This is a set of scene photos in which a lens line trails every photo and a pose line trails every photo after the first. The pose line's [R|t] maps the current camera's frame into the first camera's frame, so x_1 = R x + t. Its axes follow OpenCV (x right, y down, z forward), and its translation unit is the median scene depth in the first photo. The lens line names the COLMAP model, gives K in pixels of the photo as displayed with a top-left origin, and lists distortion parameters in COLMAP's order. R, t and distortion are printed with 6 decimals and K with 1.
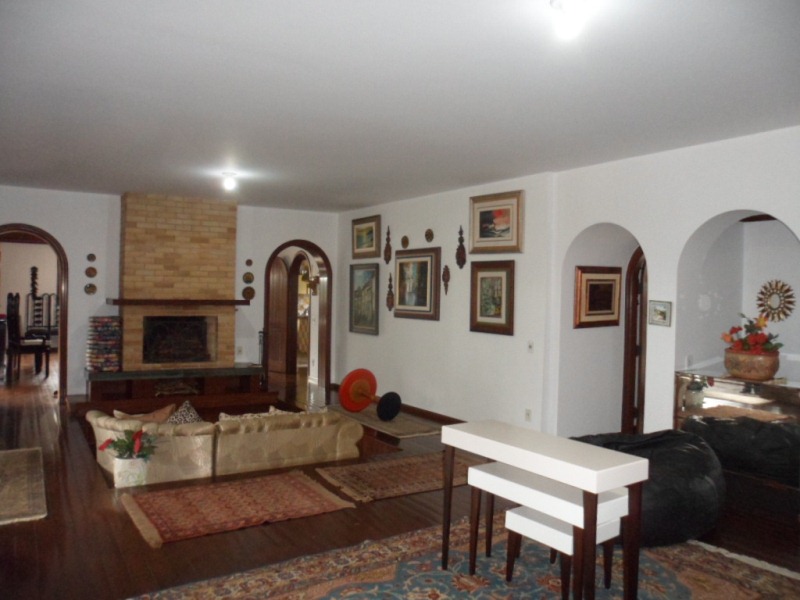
lens RADIAL K [[622.8, 0, 404.1], [0, 622.8, 300.3], [0, 0, 1]] dist [-0.194393, 0.227790]
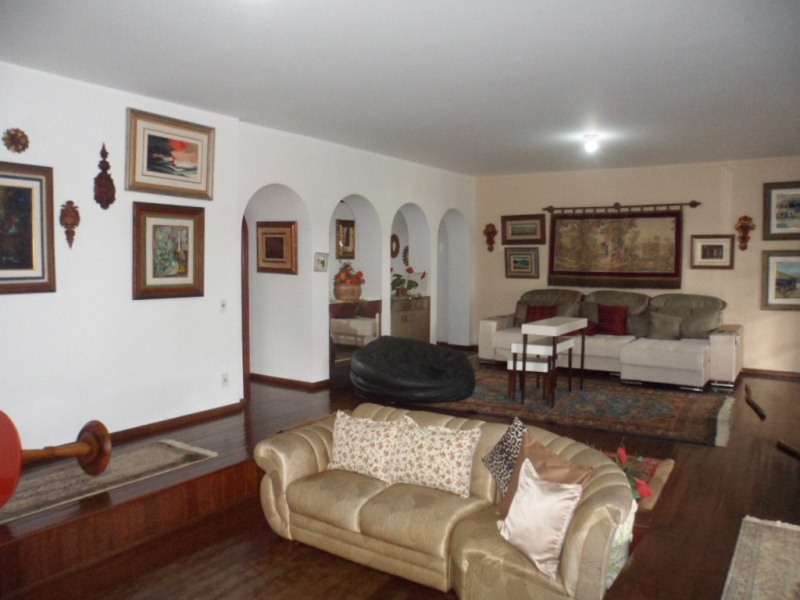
lens RADIAL K [[622.8, 0, 404.1], [0, 622.8, 300.3], [0, 0, 1]] dist [-0.194393, 0.227790]
pose [[-0.396129, -0.082109, 0.914516, -0.680121], [-0.001134, 0.996037, 0.088938, -0.012250], [-0.918194, 0.034194, -0.394652, 1.038150]]
